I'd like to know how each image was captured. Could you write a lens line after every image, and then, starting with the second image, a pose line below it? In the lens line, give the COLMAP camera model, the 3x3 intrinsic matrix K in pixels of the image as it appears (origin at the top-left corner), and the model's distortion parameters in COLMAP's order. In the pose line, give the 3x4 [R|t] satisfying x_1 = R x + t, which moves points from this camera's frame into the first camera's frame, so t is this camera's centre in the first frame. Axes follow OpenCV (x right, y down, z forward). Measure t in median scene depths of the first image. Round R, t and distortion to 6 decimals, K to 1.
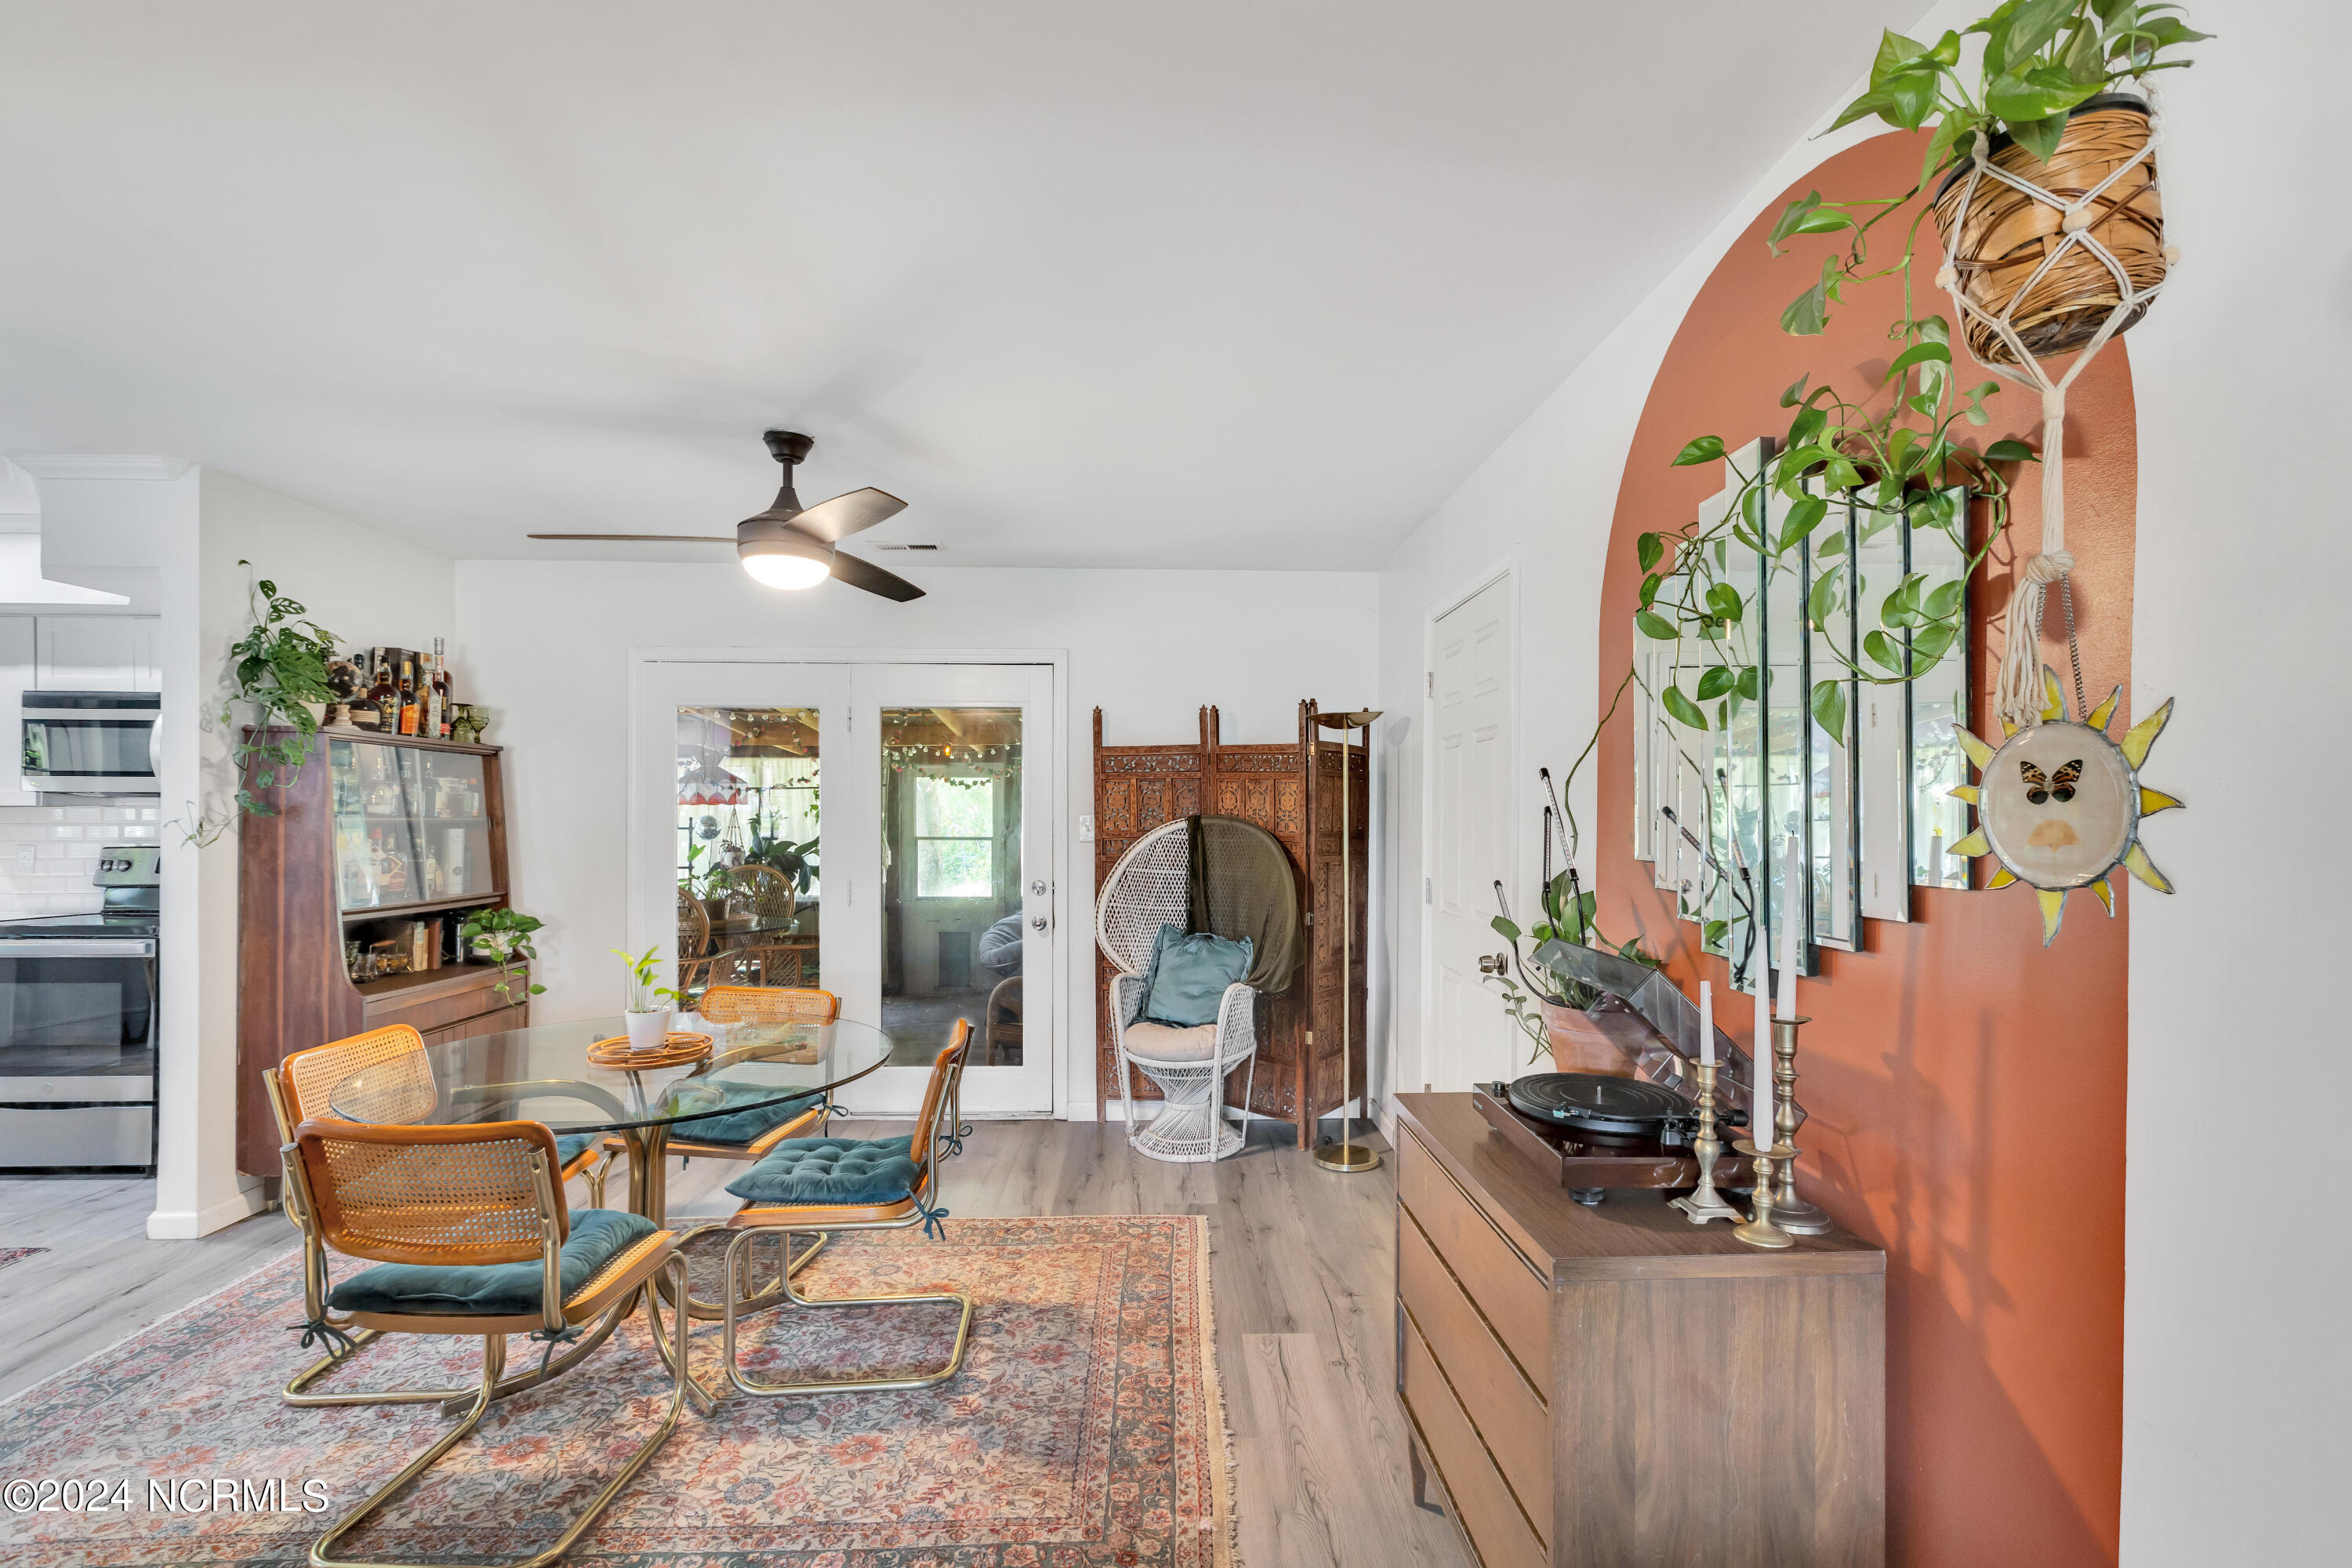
lens RADIAL K [[1066.2, 0, 1179.9], [0, 1066.2, 805.3], [0, 0, 1]] dist [0.000510, -0.000023]
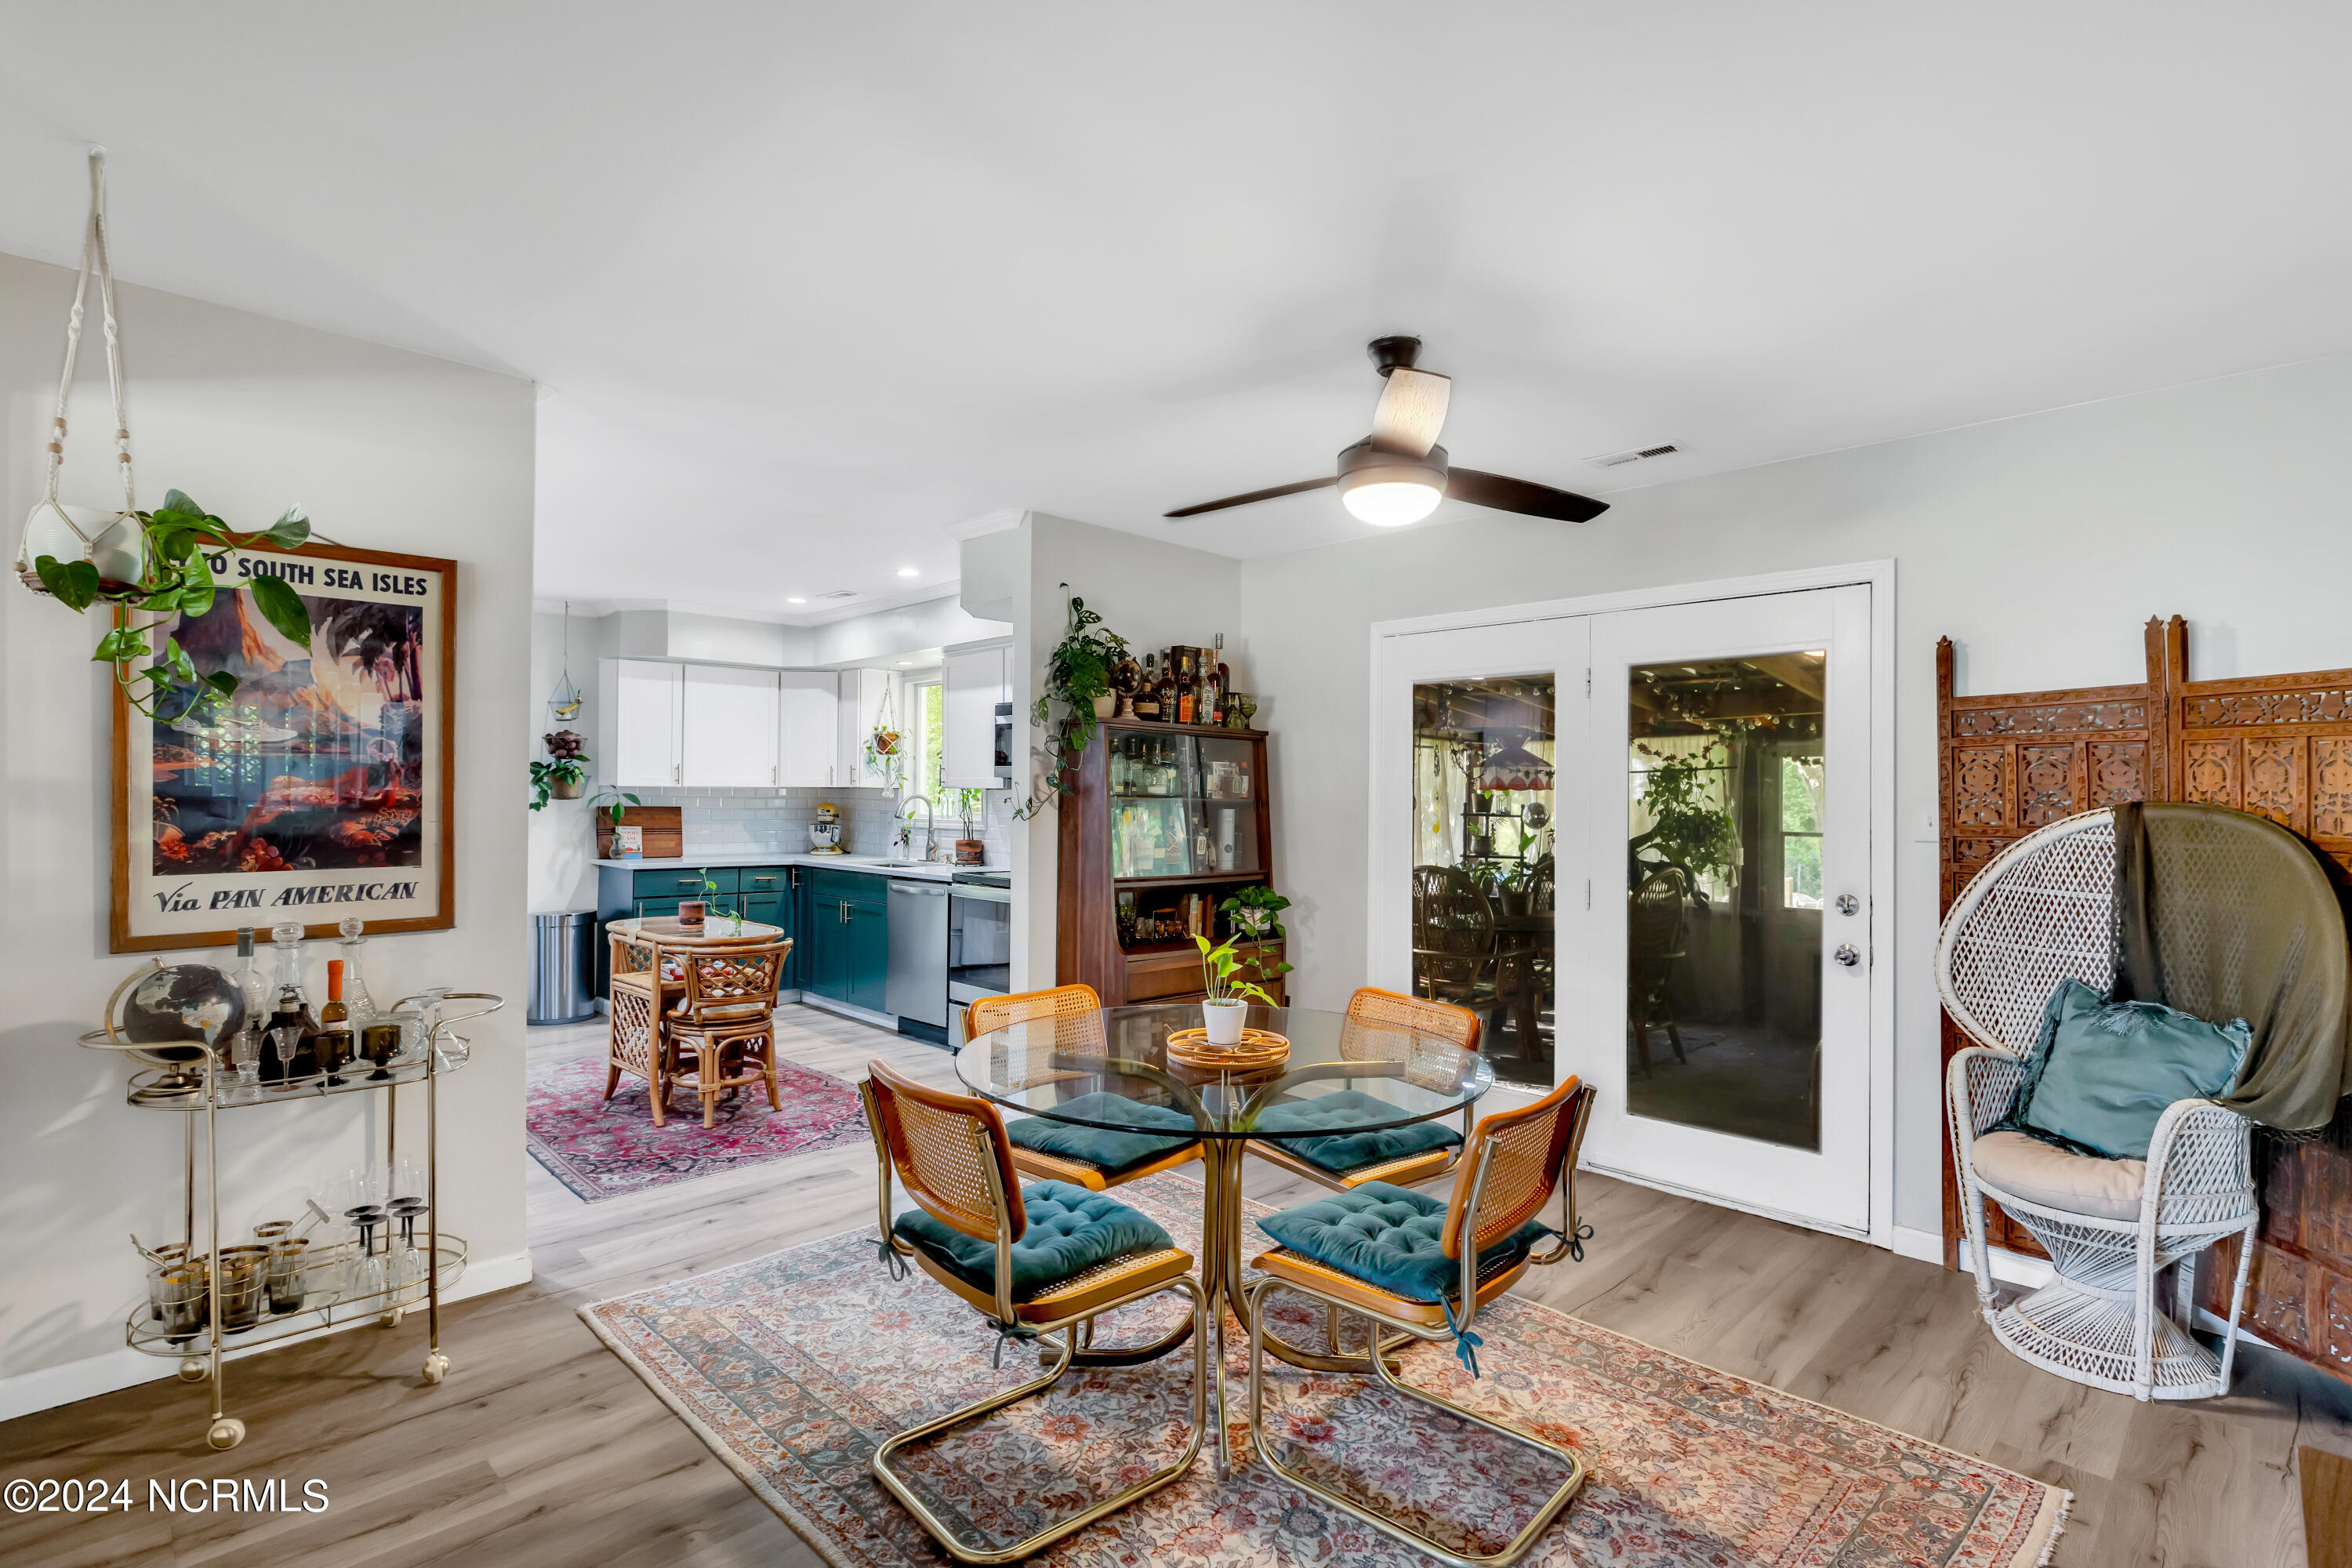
lens RADIAL K [[1118.8, 0, 1188.0], [0, 1118.8, 788.4], [0, 0, 1]] dist [-0.004812, -0.000015]
pose [[0.678921, -0.001906, -0.734209, 0.133875], [-0.004033, 0.999972, -0.006324, 0.009182], [0.734200, 0.007255, 0.678894, 0.224426]]
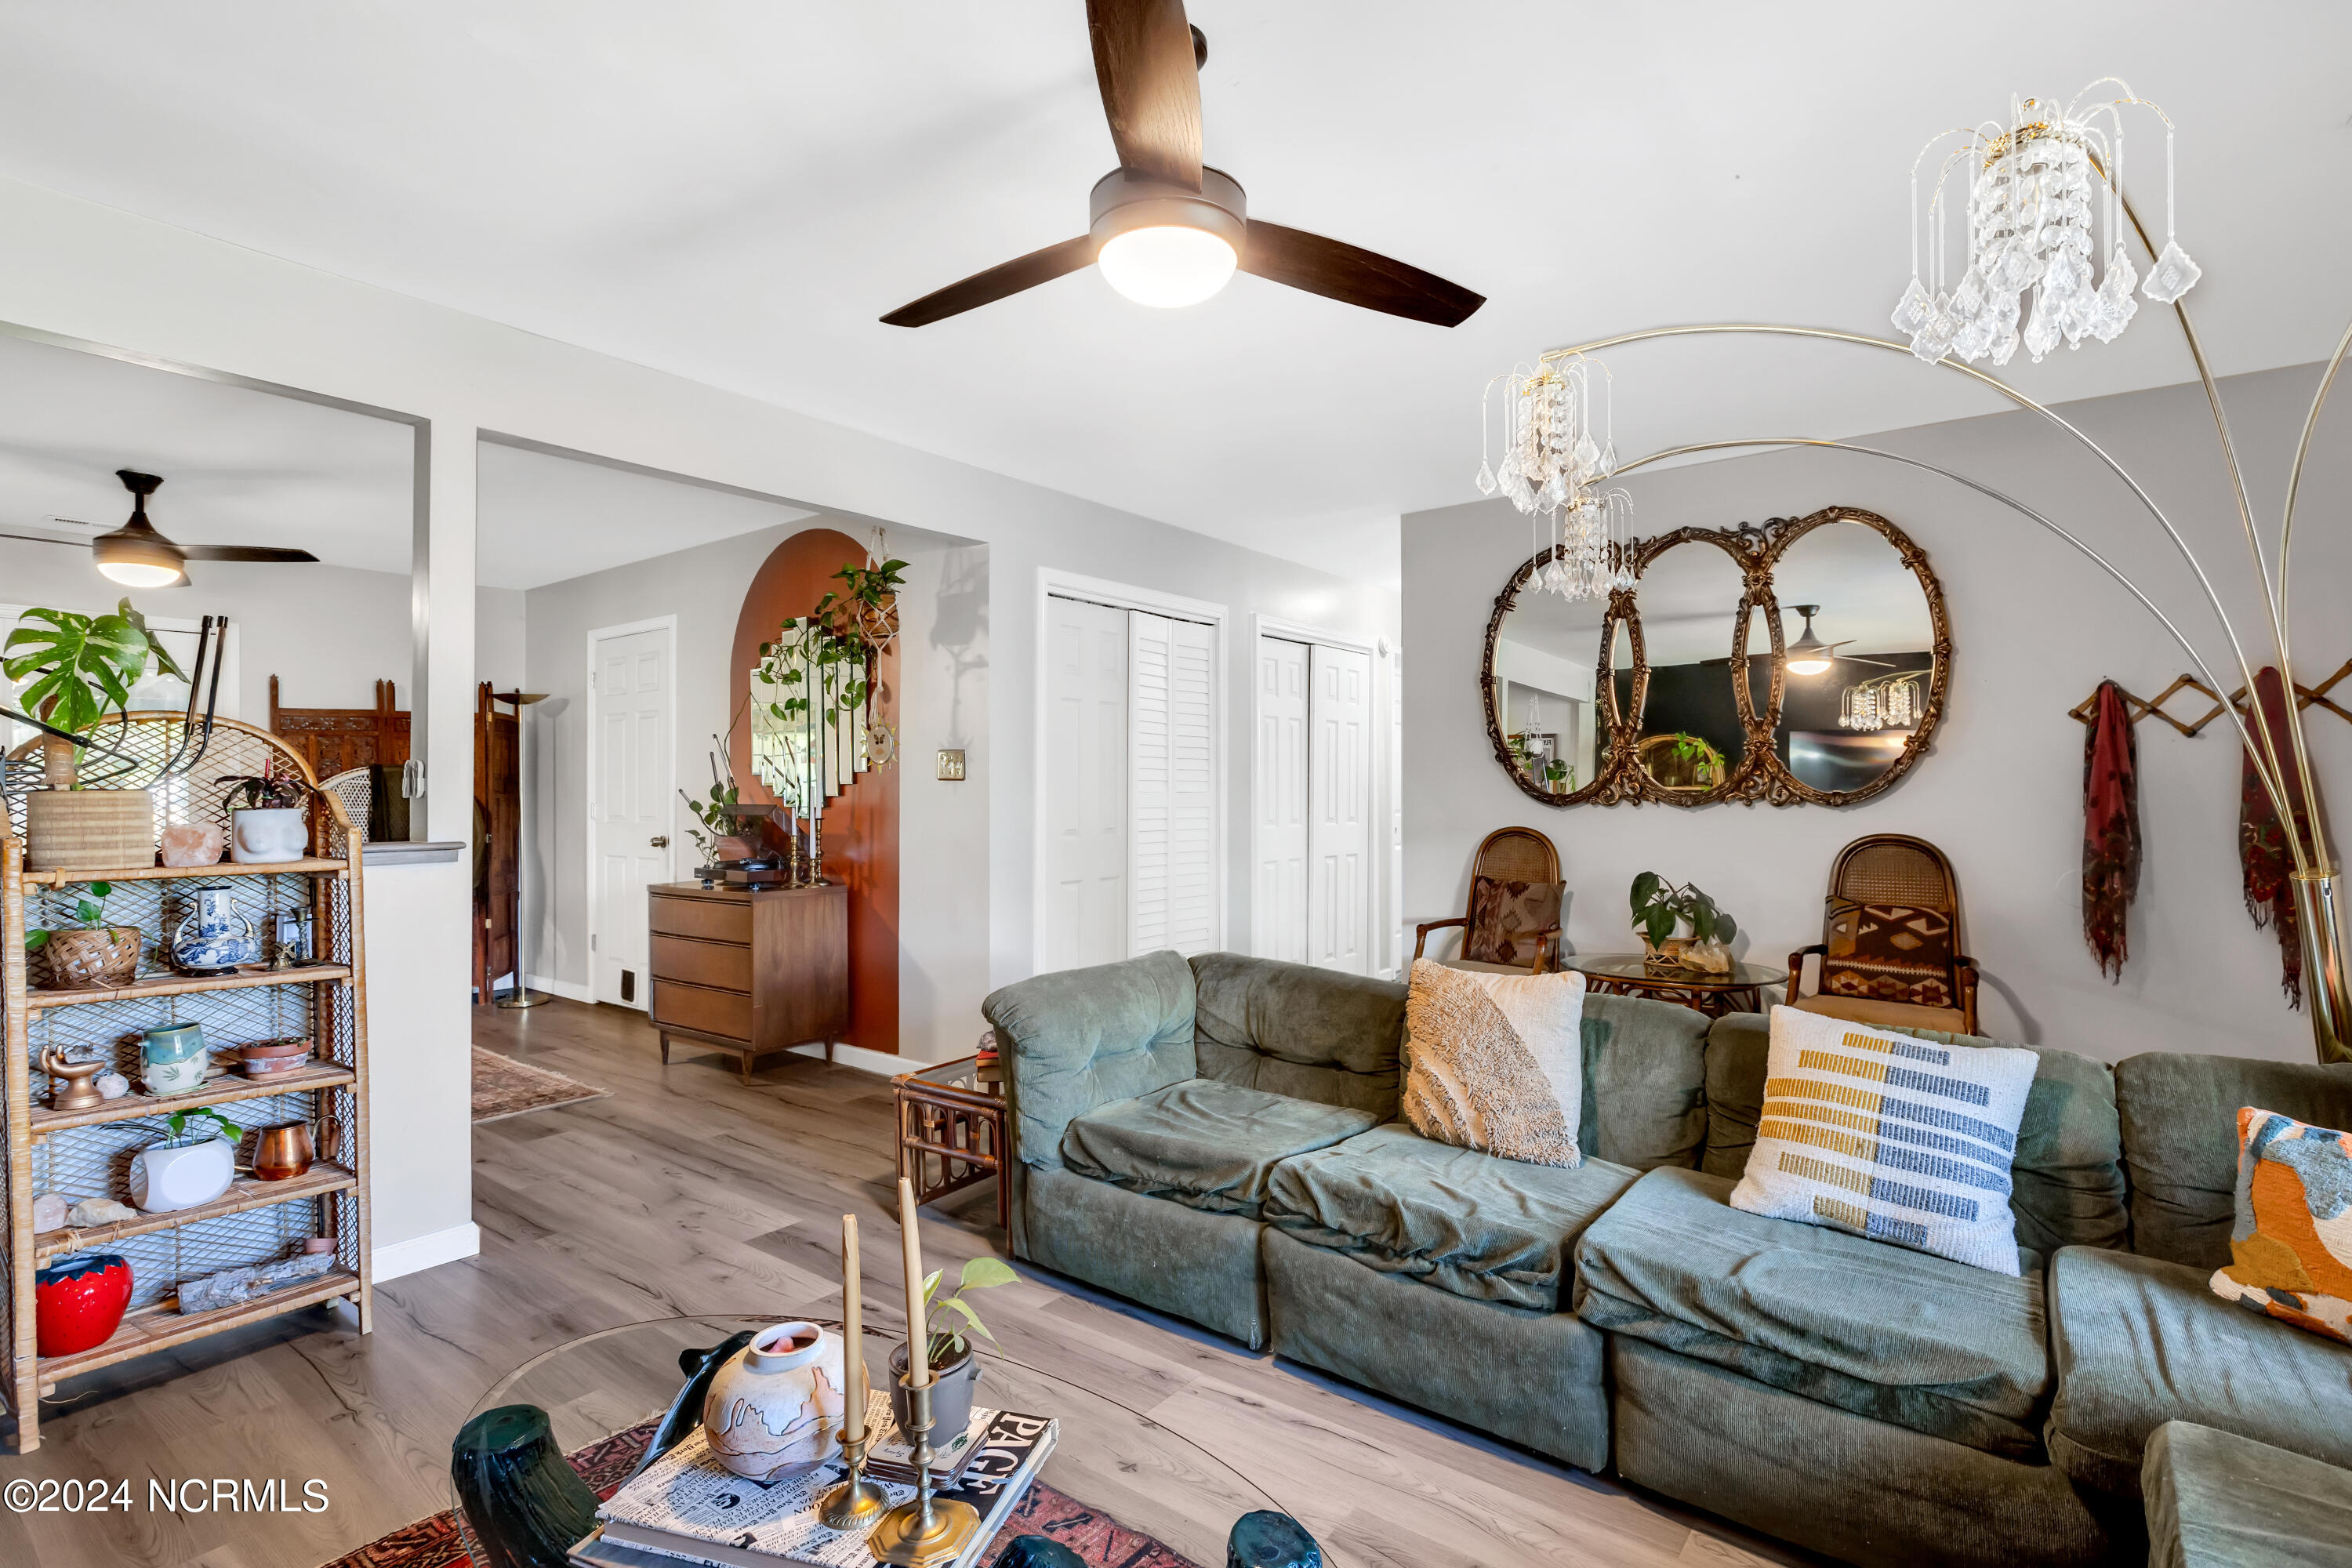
lens RADIAL K [[1118.8, 0, 1188.0], [0, 1118.8, 788.4], [0, 0, 1]] dist [-0.004812, -0.000015]
pose [[0.634248, -0.008849, 0.773079, -0.477040], [0.004622, 0.999960, 0.007655, 0.037476], [-0.773116, -0.001282, 0.634264, -0.713974]]
